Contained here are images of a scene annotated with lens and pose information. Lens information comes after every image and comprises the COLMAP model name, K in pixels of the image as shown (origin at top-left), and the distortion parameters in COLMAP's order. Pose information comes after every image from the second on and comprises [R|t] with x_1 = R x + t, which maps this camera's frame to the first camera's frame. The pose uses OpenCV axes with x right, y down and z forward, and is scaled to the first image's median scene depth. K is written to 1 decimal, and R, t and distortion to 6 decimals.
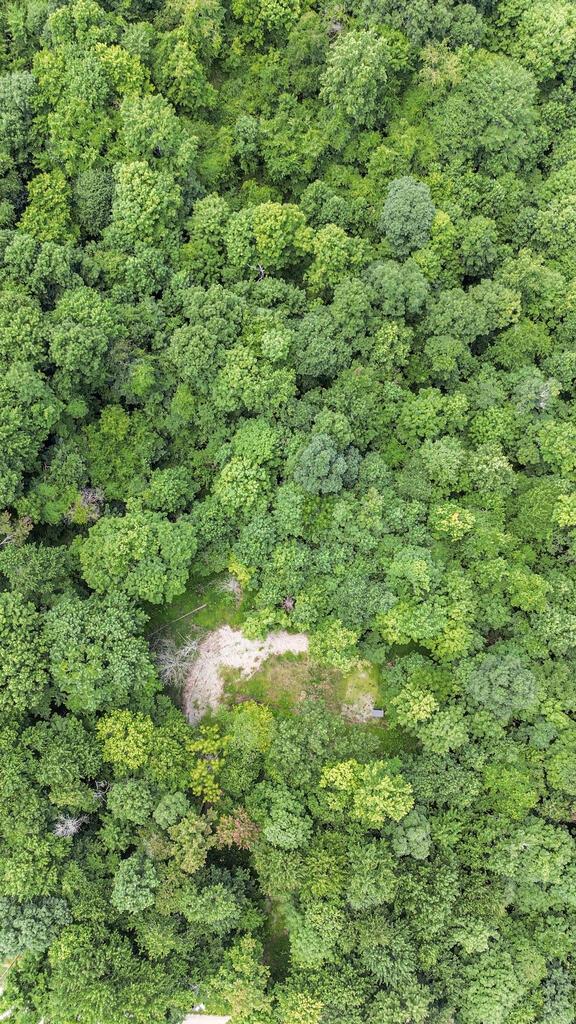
lens RADIAL K [[732.9, 0, 288.0], [0, 732.9, 512.0], [0, 0, 1]] dist [0.066844, -0.064328]
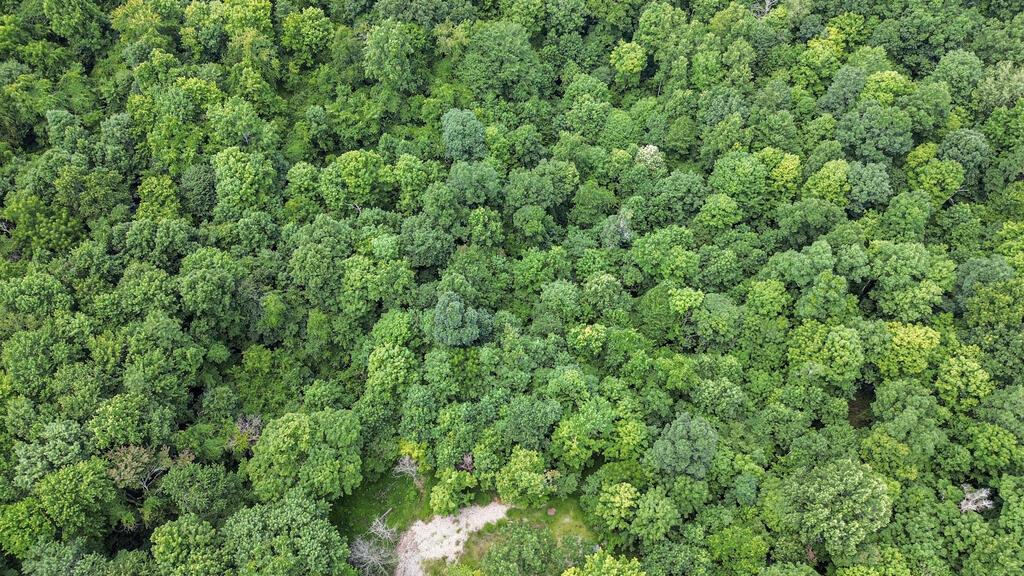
lens RADIAL K [[732.9, 0, 513.4], [0, 732.9, 294.4], [0, 0, 1]] dist [0.066844, -0.064328]
pose [[0.941844, -0.301116, 0.149197, -0.021193], [0.335256, 0.872450, -0.355576, 0.295210], [-0.023097, 0.384917, 0.922662, -0.015364]]
